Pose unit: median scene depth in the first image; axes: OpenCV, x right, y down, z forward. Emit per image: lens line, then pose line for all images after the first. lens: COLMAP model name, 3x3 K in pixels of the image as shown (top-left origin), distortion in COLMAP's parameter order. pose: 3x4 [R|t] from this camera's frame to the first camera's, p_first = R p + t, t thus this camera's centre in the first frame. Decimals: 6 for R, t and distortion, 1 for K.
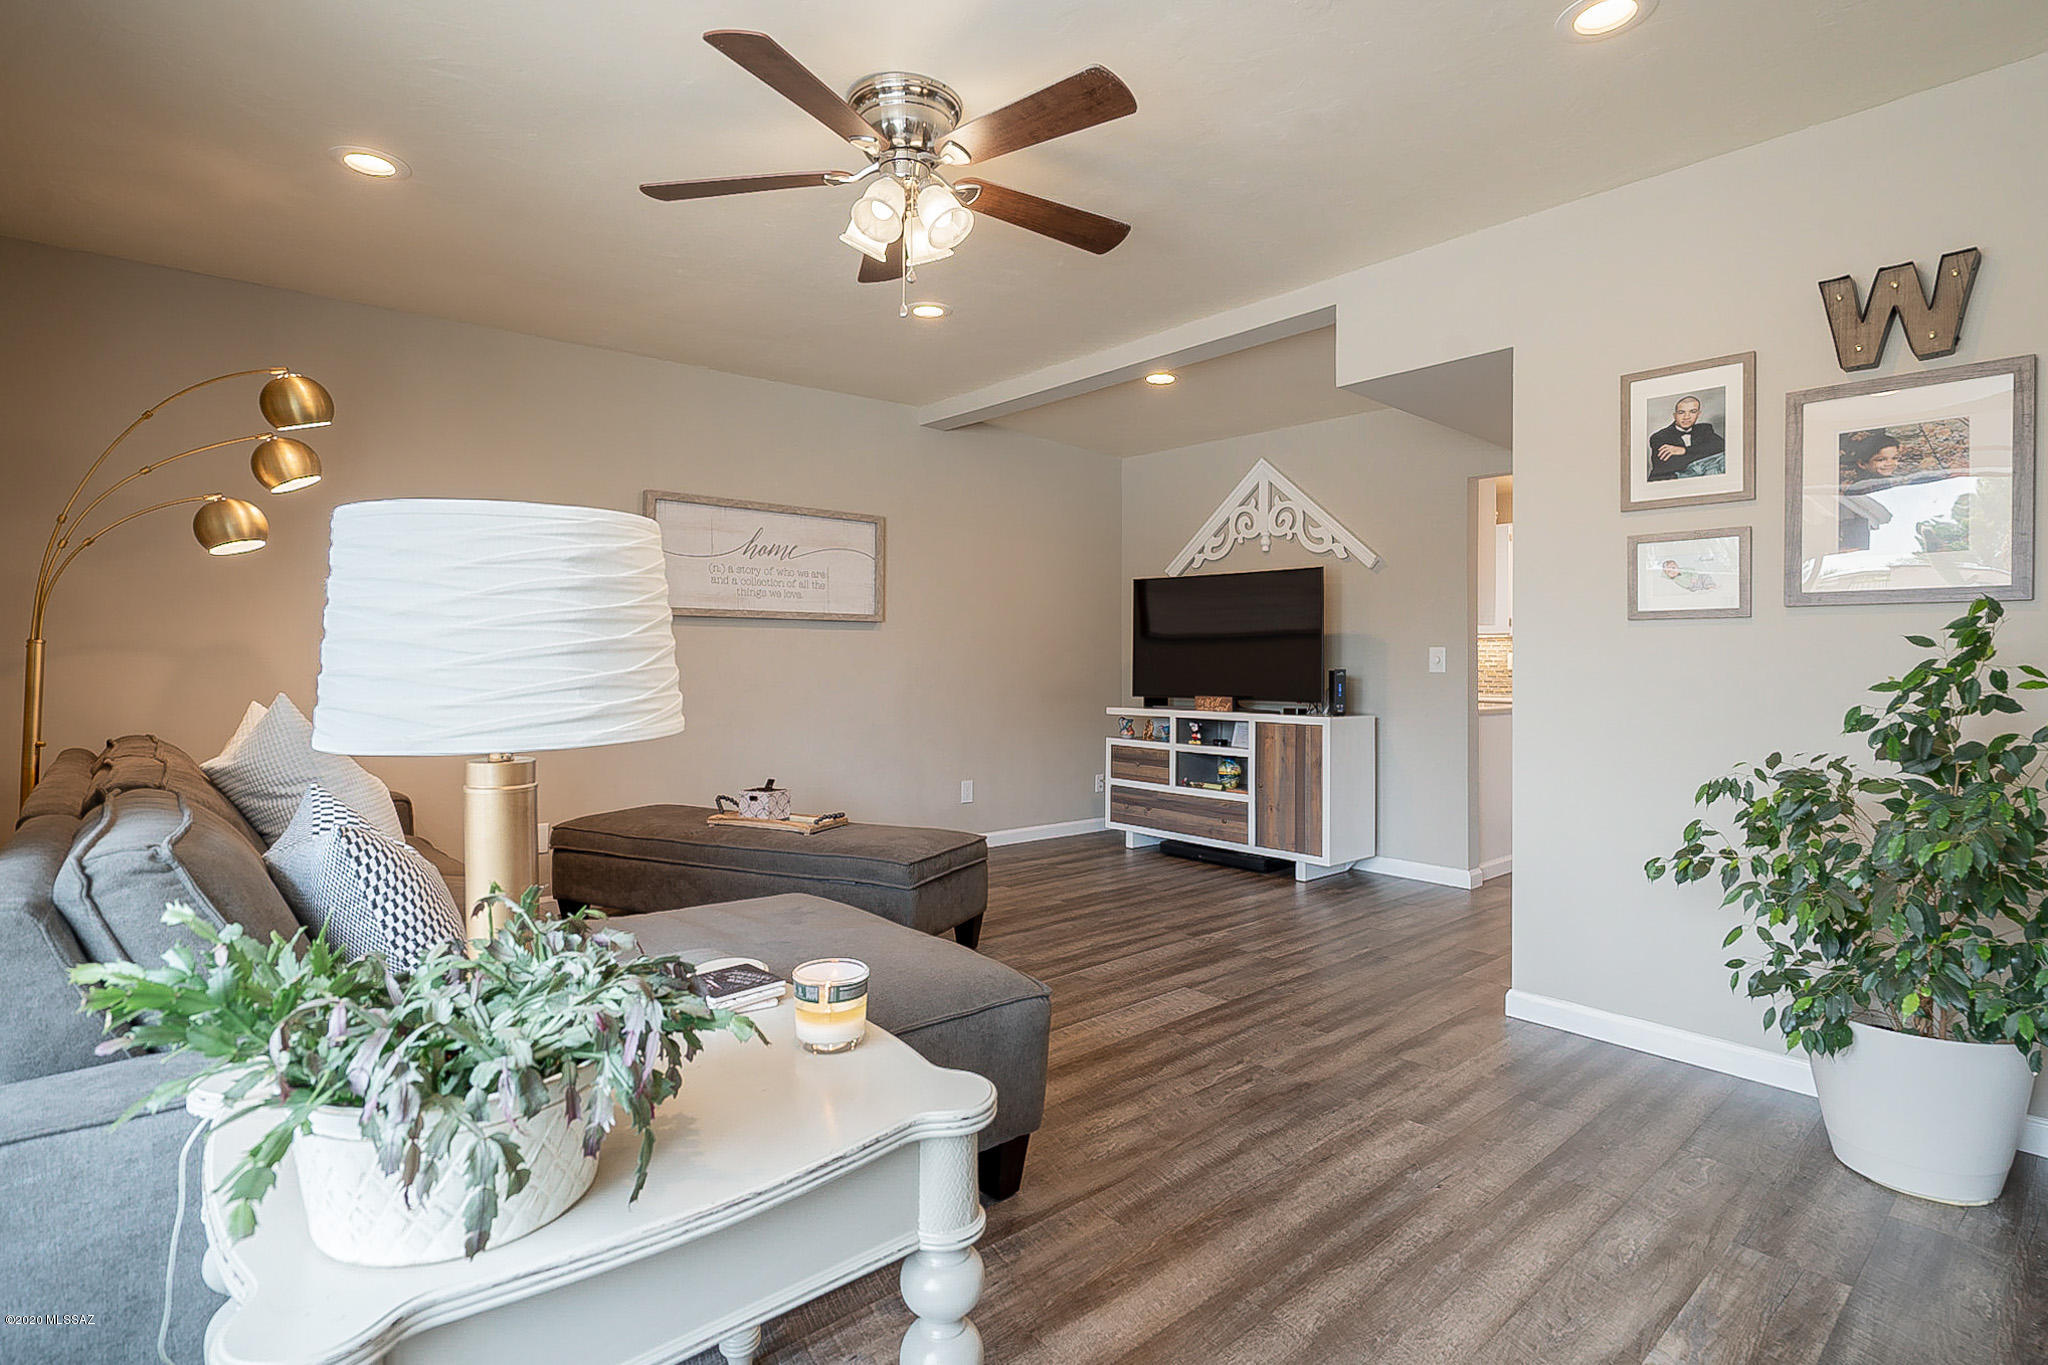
lens RADIAL K [[999.3, 0, 1036.4], [0, 999.3, 668.1], [0, 0, 1]] dist [-0.001257, -0.000097]
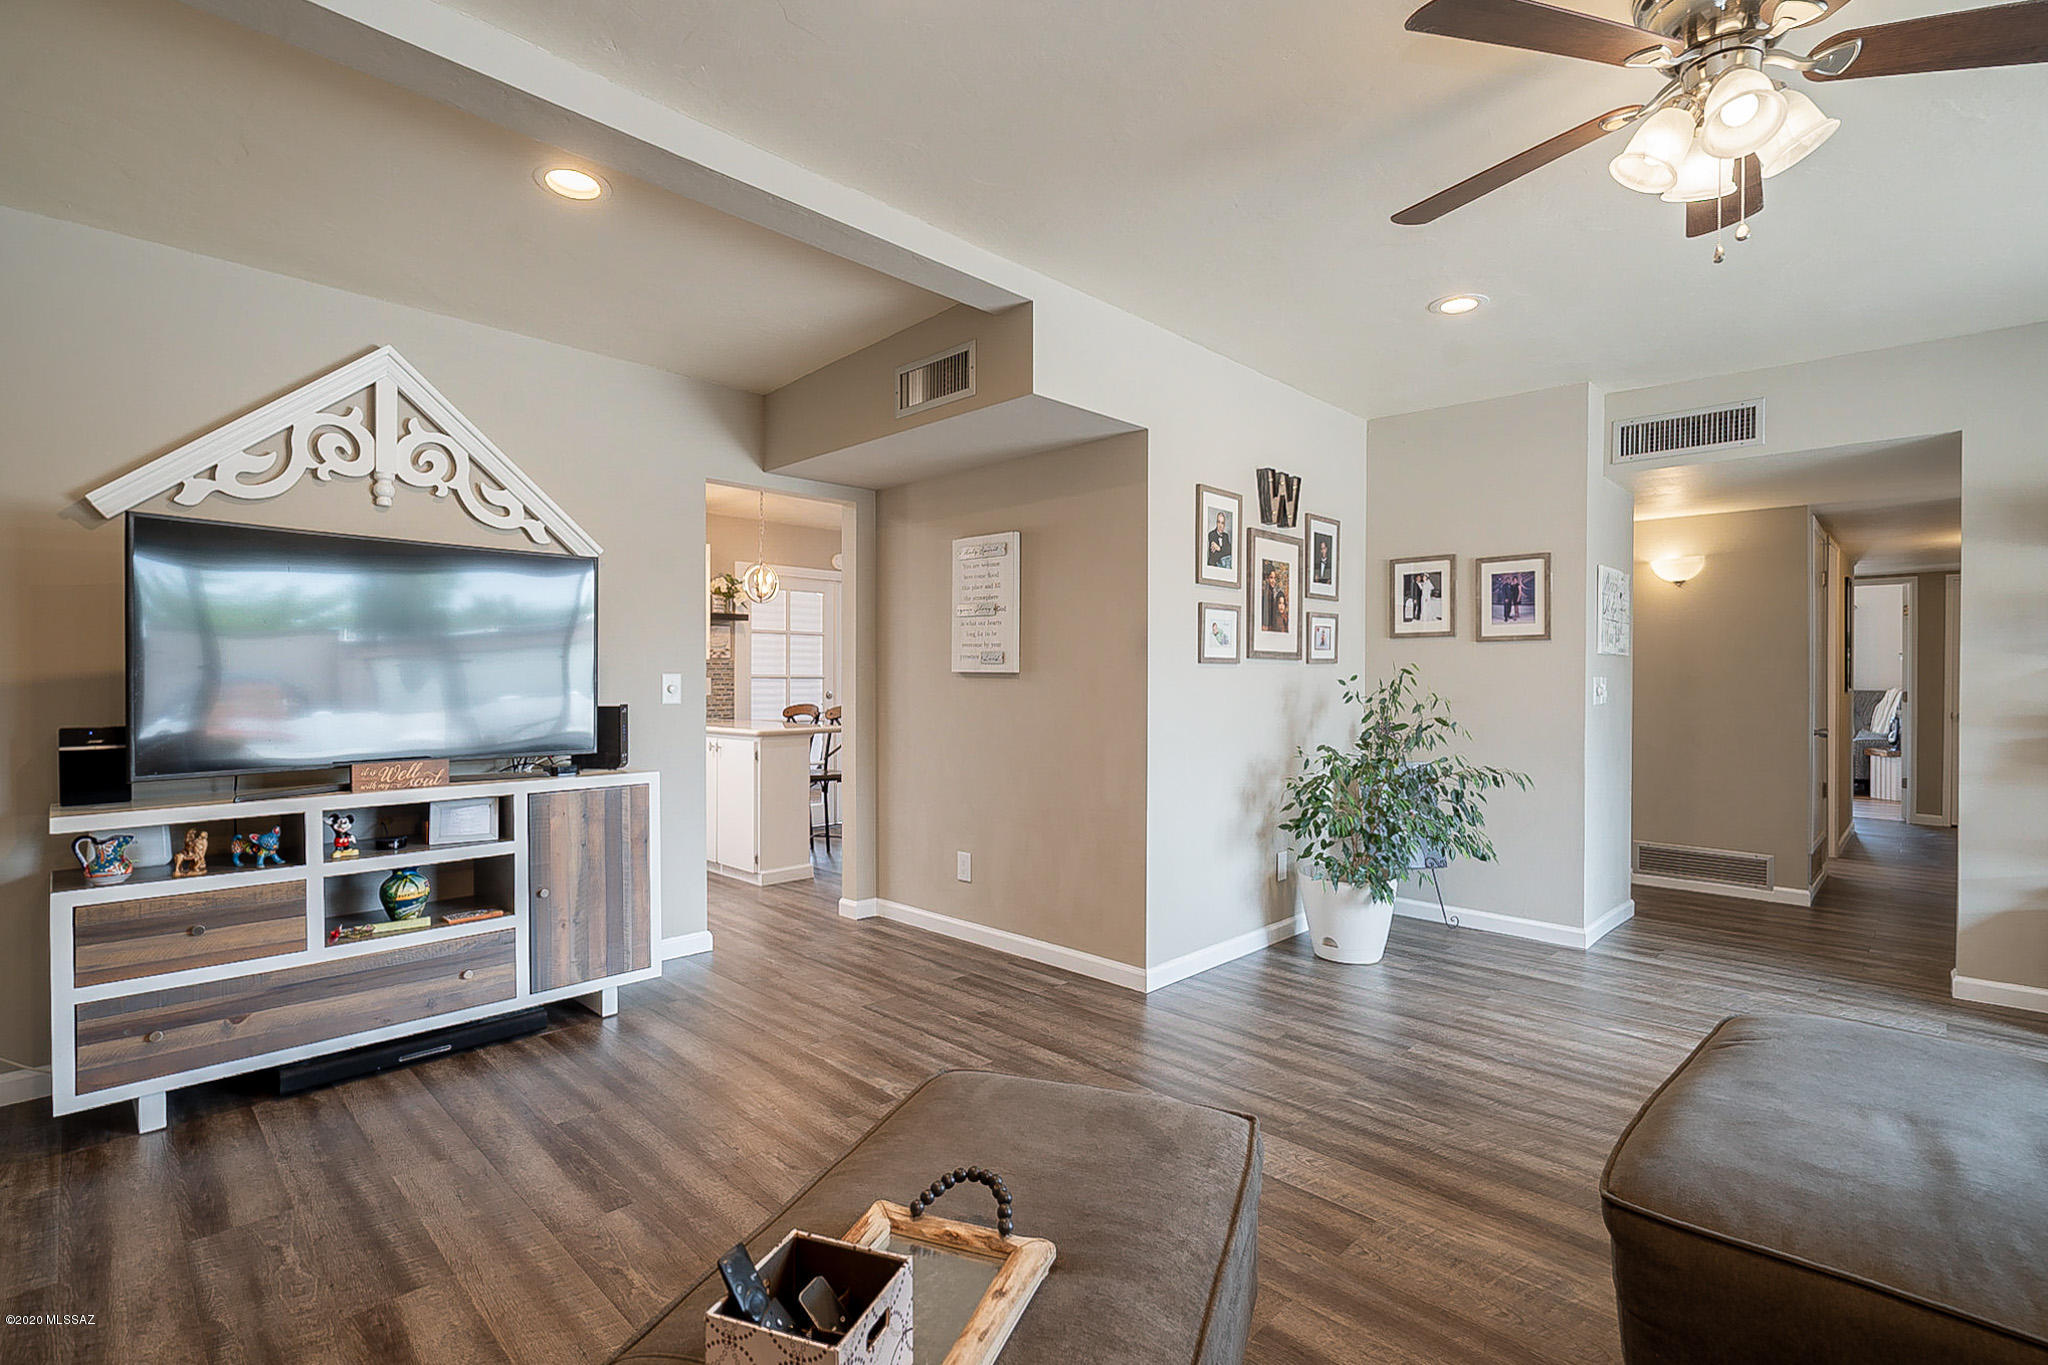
lens RADIAL K [[947.6, 0, 1028.0], [0, 947.6, 676.8], [0, 0, 1]] dist [-0.000504, -0.000055]
pose [[-0.062629, -0.009738, 0.997989, -0.498880], [0.002928, 0.999946, 0.009941, -0.030543], [-0.998033, 0.003545, -0.062597, 0.944684]]
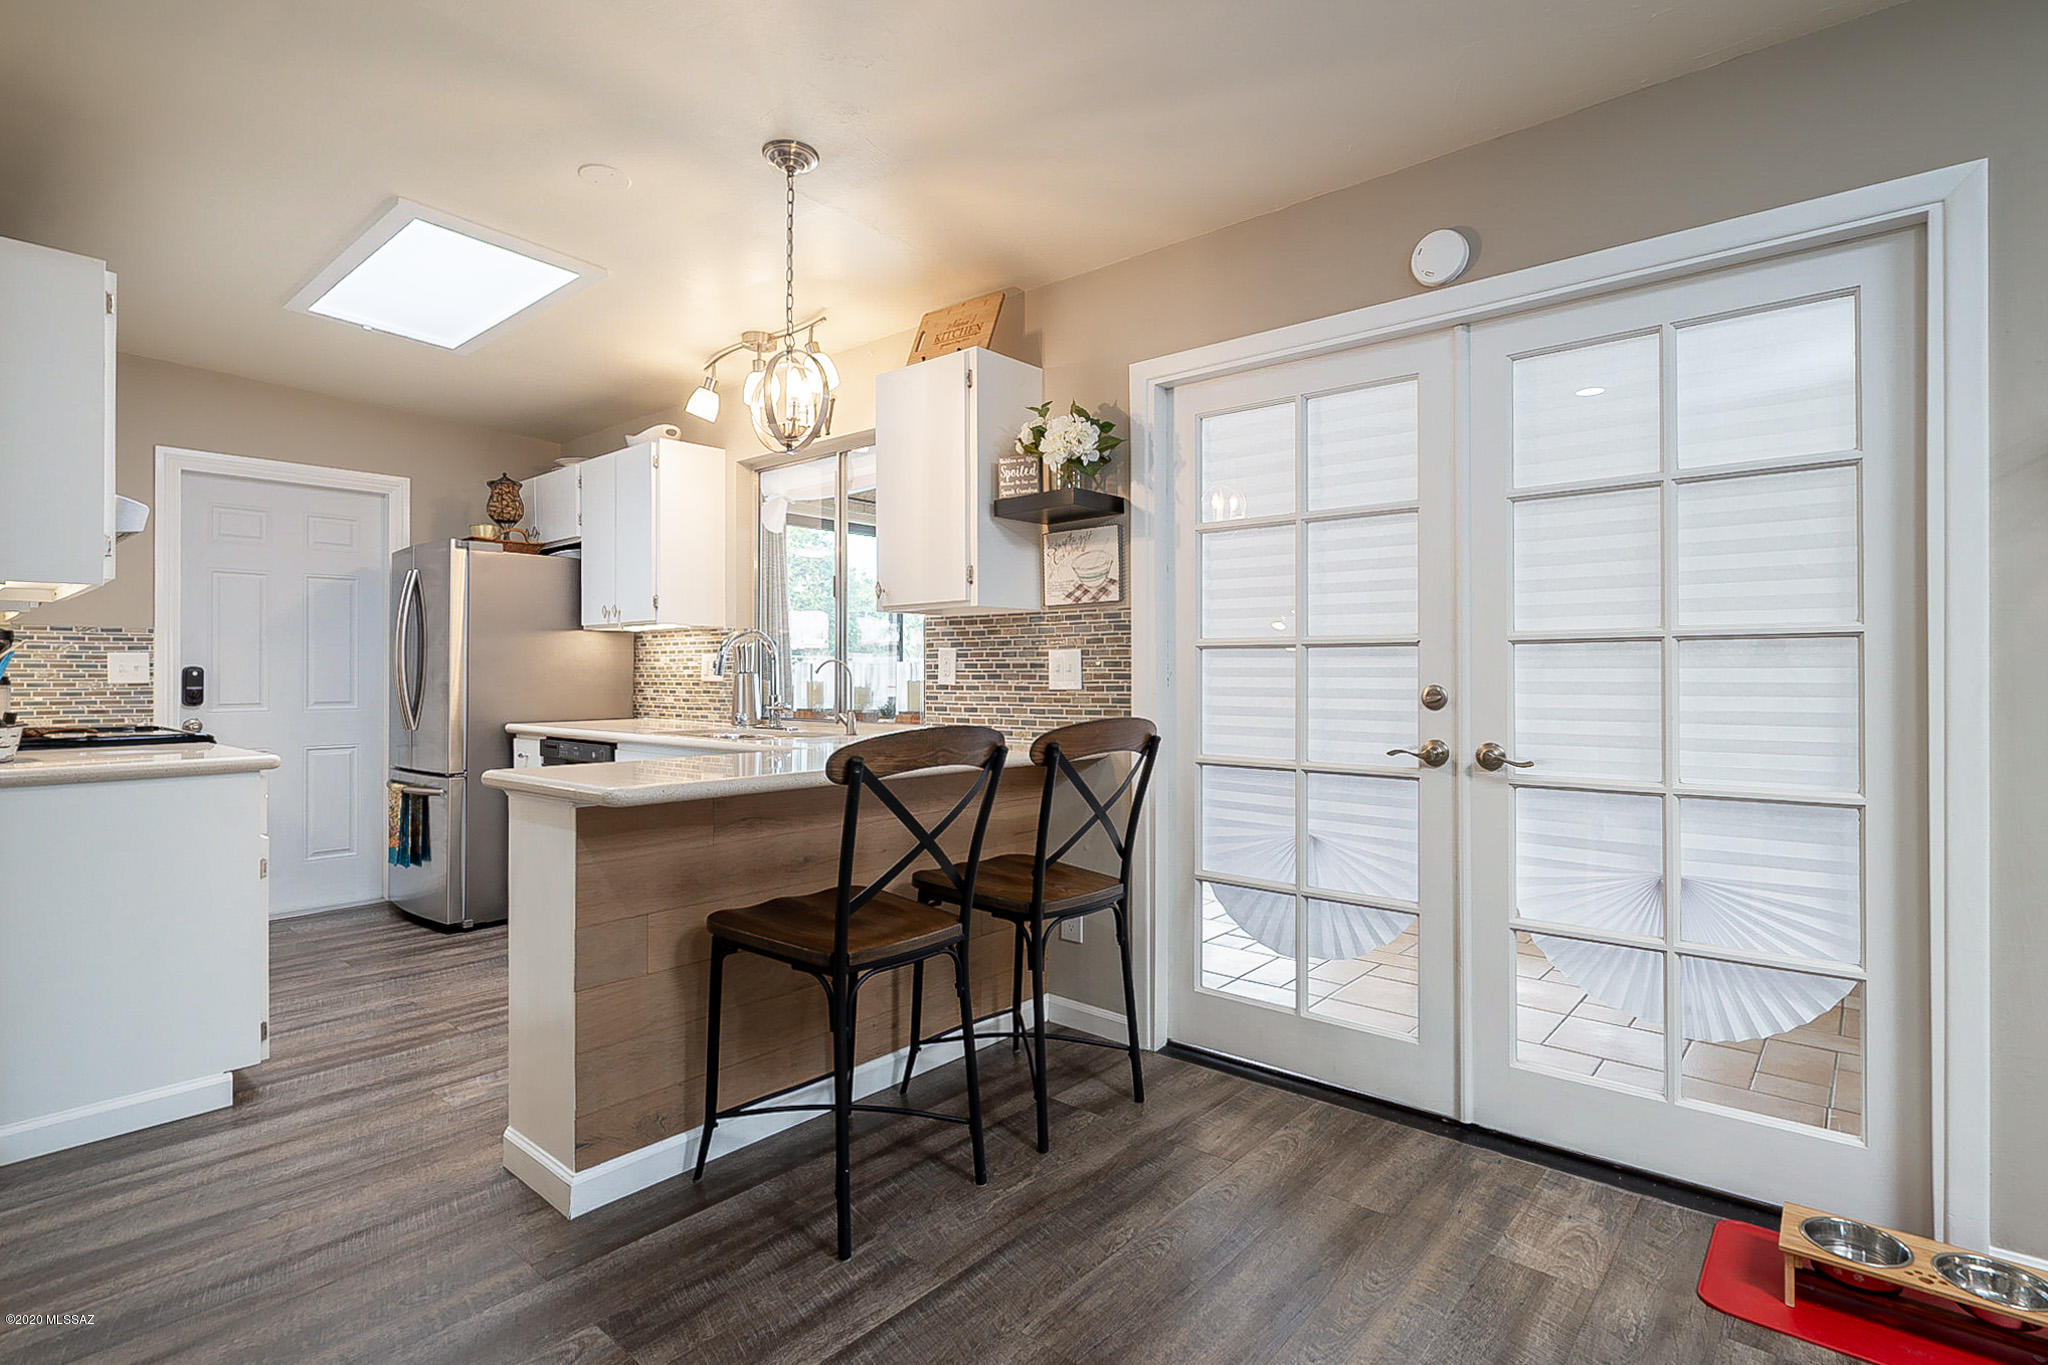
lens RADIAL K [[999.3, 0, 1036.4], [0, 999.3, 668.1], [0, 0, 1]] dist [-0.001257, -0.000097]
pose [[0.990800, -0.010386, 0.134932, 1.068634], [0.011863, 0.999878, -0.010144, 0.008020], [-0.134810, 0.011651, 0.990803, 0.644163]]
